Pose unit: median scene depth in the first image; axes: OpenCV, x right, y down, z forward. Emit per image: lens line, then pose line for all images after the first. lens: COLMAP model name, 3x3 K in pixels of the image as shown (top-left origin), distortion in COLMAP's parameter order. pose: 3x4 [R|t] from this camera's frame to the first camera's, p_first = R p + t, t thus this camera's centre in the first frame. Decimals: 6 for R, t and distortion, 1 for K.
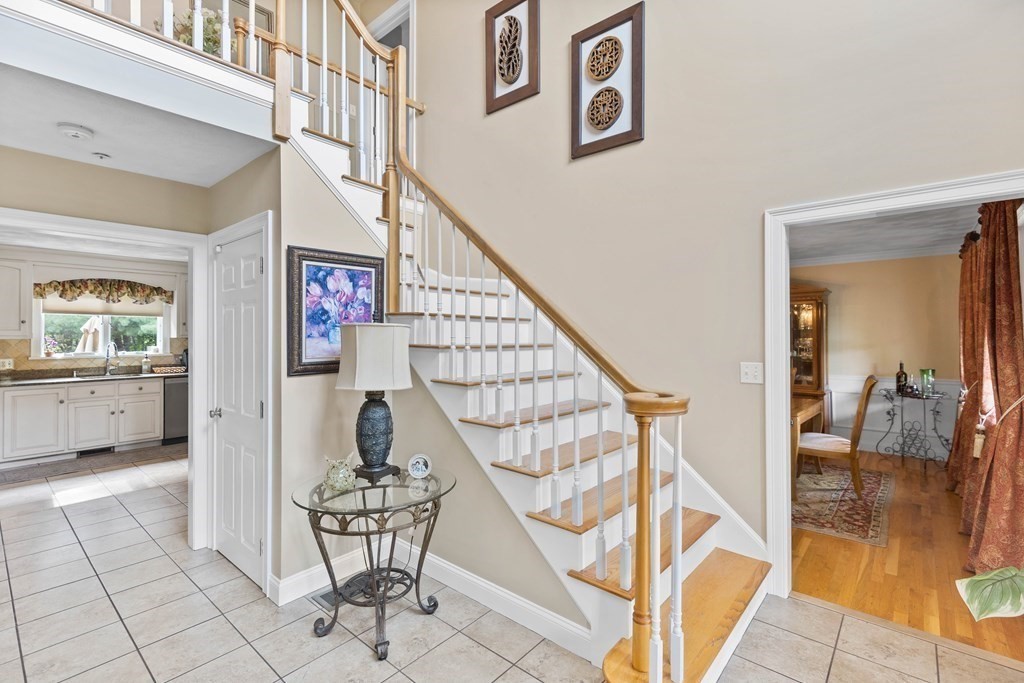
lens RADIAL K [[464.3, 0, 514.7], [0, 464.3, 331.9], [0, 0, 1]] dist [-0.002157, -0.000186]
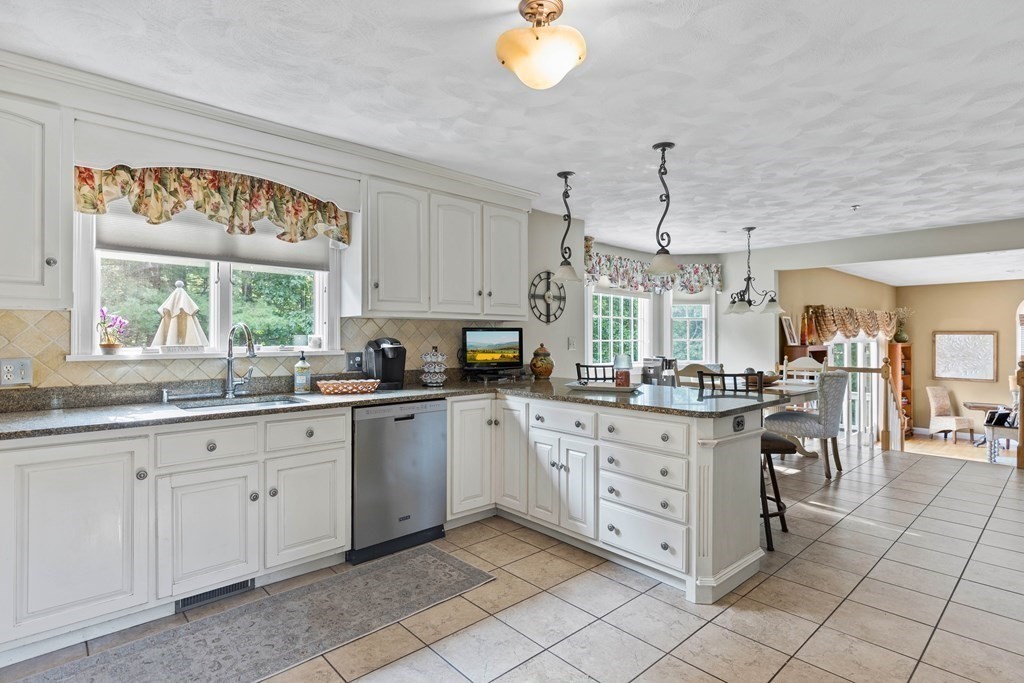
lens RADIAL K [[519.1, 0, 508.9], [0, 519.1, 336.7], [0, 0, 1]] dist [0.000599, -0.000778]
pose [[0.991159, 0.002898, -0.132647, -0.563747], [-0.002151, 0.999981, 0.005778, 0.032453], [0.132661, -0.005442, 0.991147, 0.559992]]
